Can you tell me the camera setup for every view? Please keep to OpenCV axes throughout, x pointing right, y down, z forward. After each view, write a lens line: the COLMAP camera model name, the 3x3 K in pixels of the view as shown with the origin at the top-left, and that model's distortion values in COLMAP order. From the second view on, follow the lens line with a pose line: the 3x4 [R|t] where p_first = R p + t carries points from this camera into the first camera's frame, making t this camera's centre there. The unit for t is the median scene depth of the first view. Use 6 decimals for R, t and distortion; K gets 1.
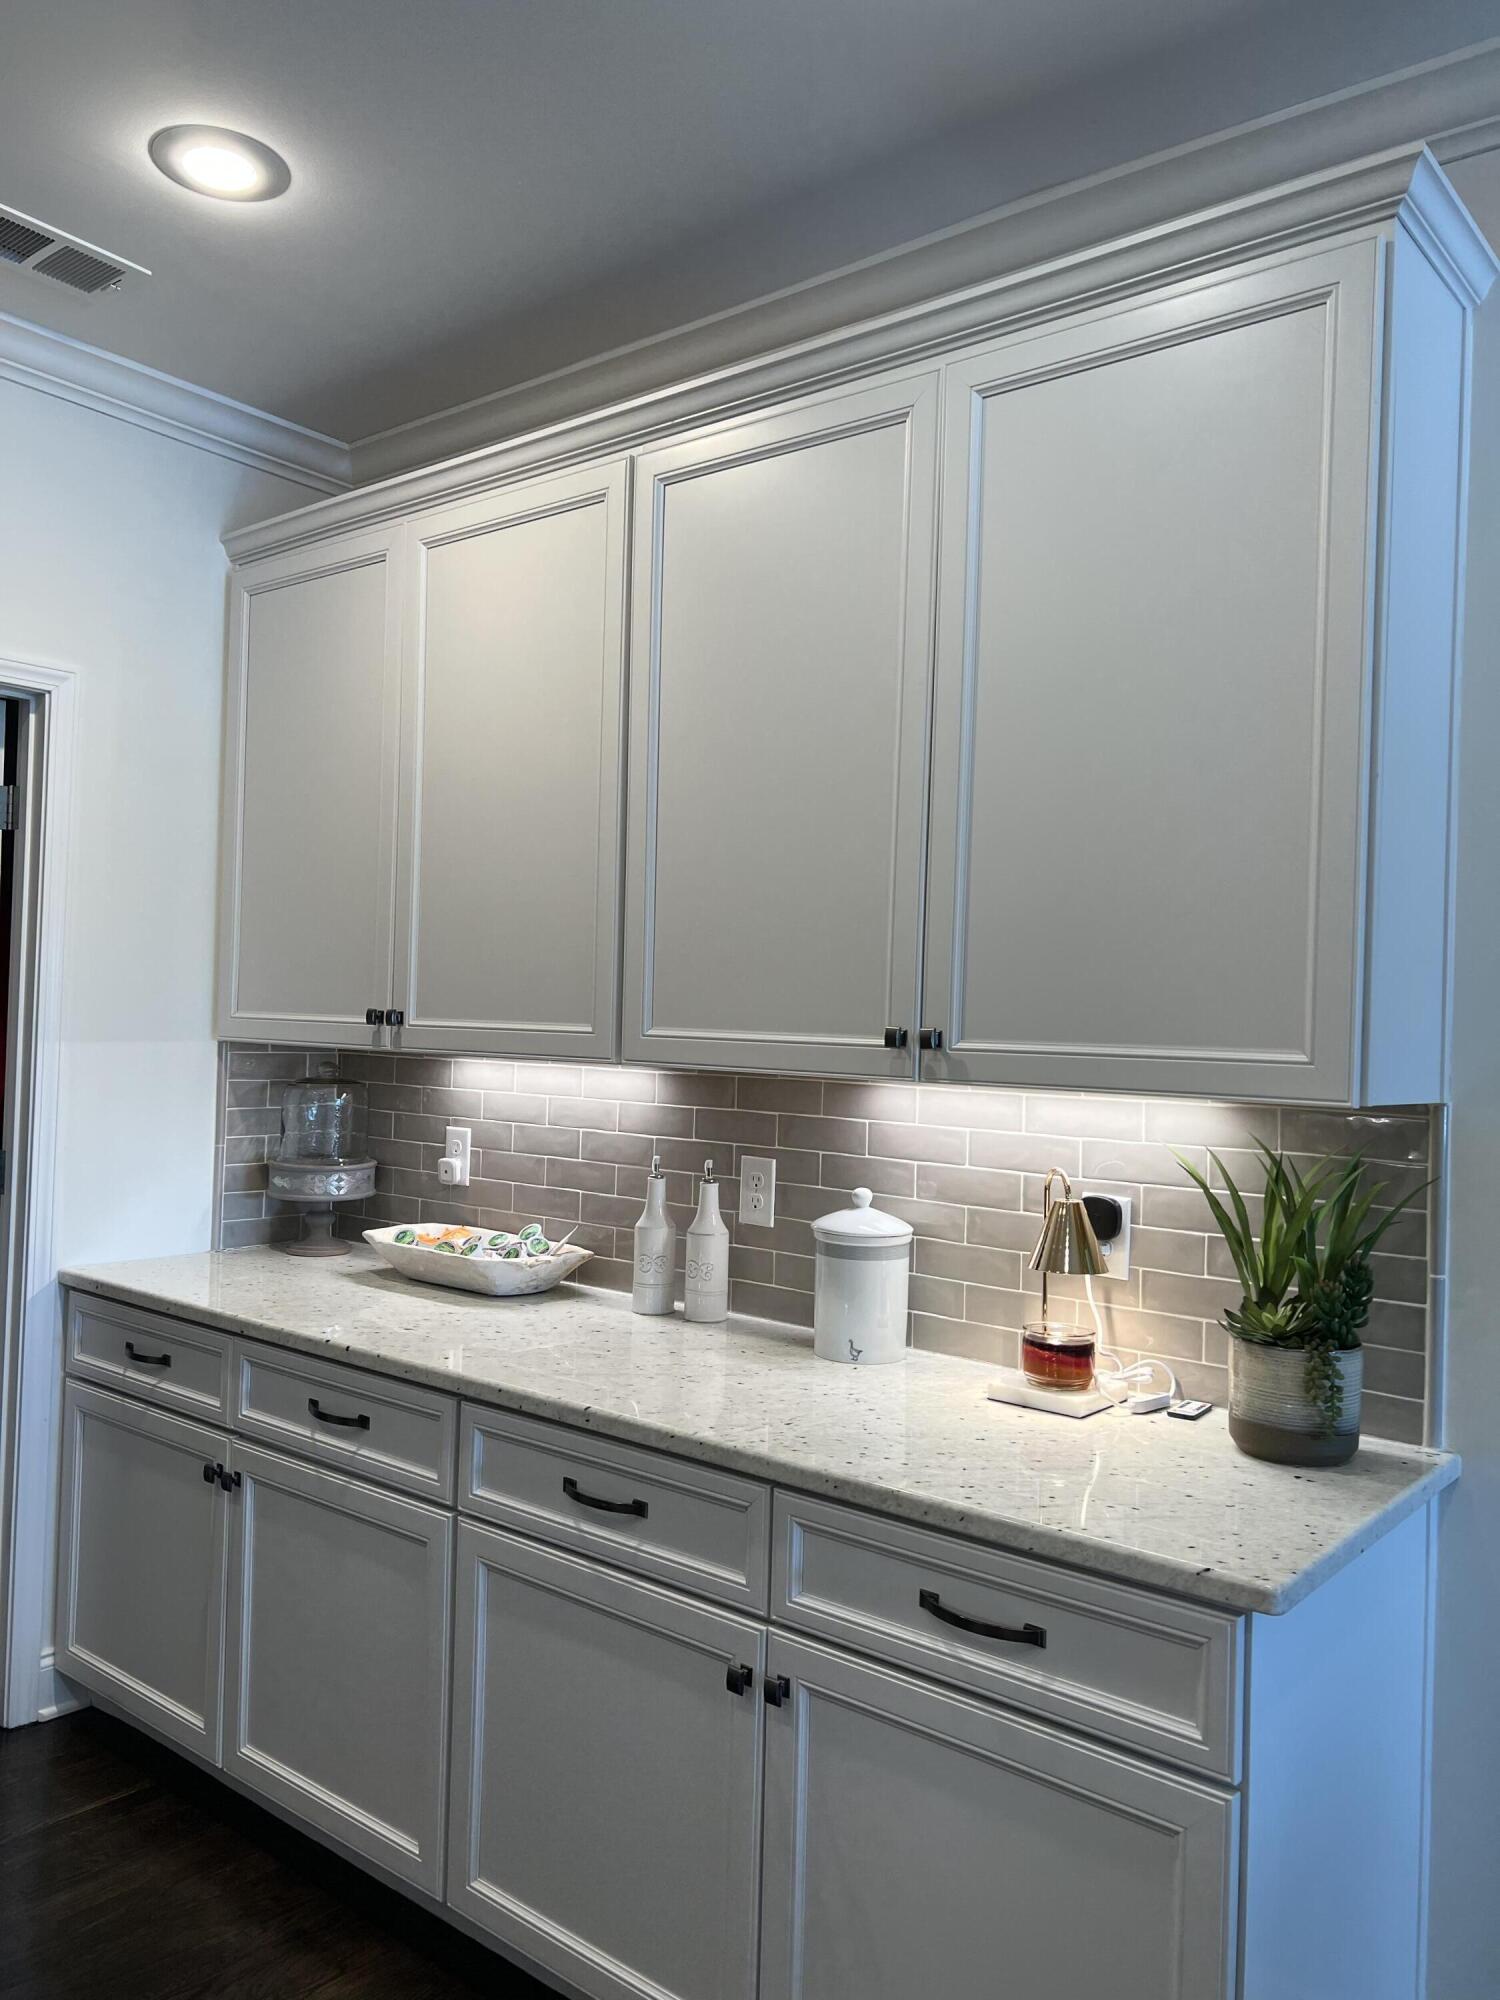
lens RADIAL K [[1500.2, 0, 750.0], [0, 1500.2, 1000.0], [0, 0, 1]] dist [-0.004362, 0.000574]
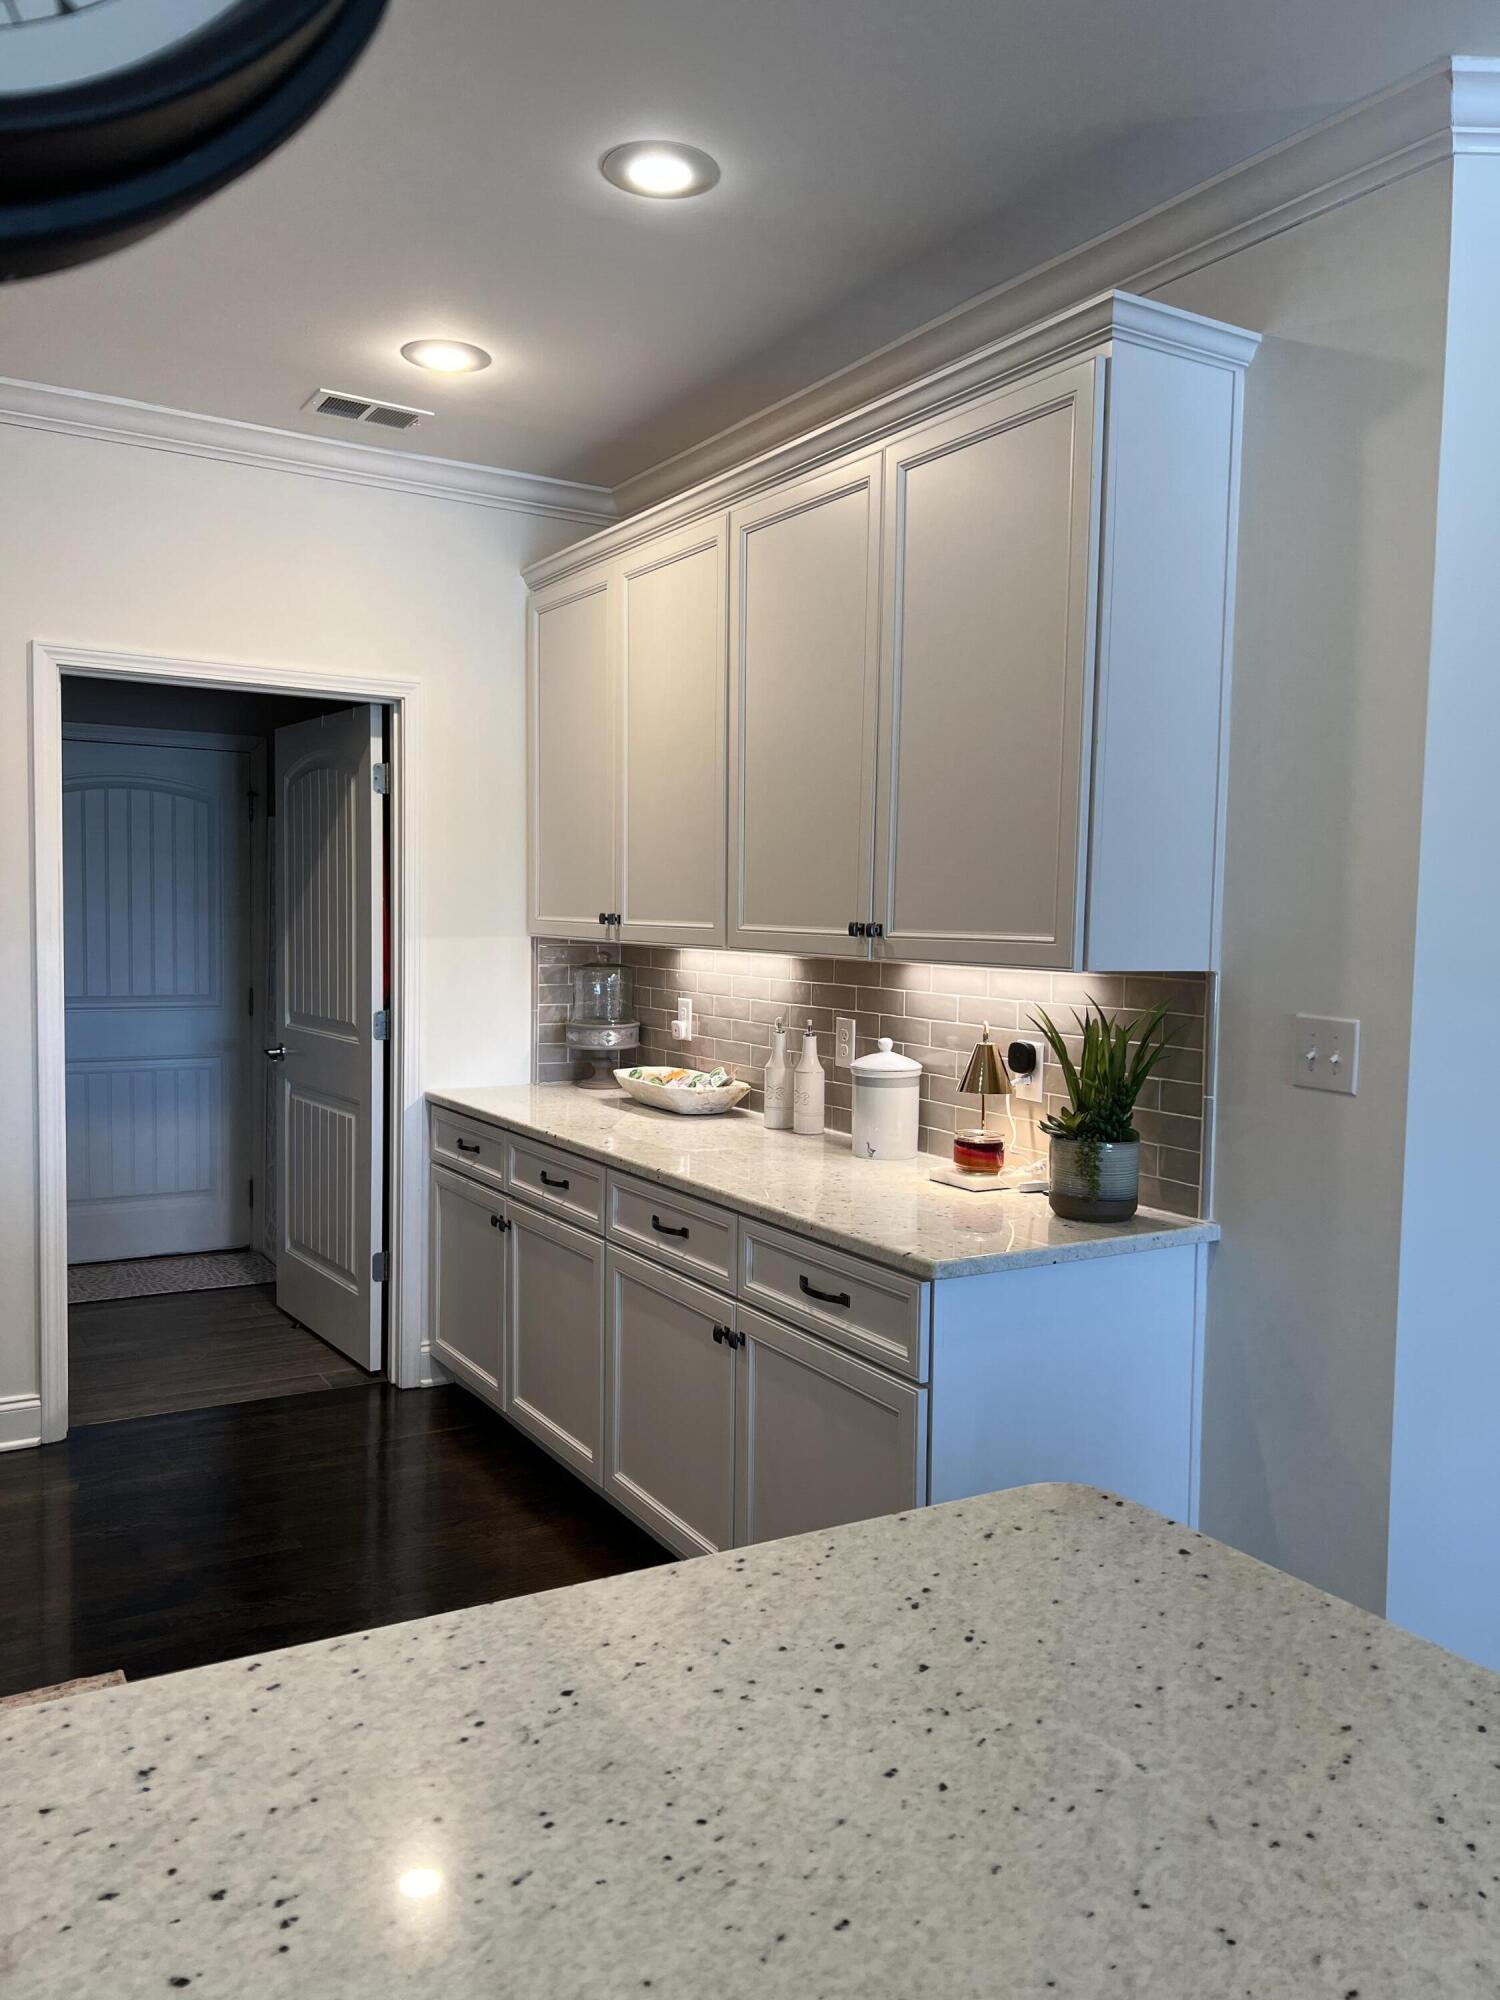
lens RADIAL K [[1526.5, 0, 747.2], [0, 1526.5, 1032.1], [0, 0, 1]] dist [-0.006666, -0.002889]
pose [[0.937434, 0.019100, -0.347640, 0.398853], [0.008943, 0.996844, 0.078885, 0.007189], [0.348049, -0.077058, 0.934304, -0.325446]]
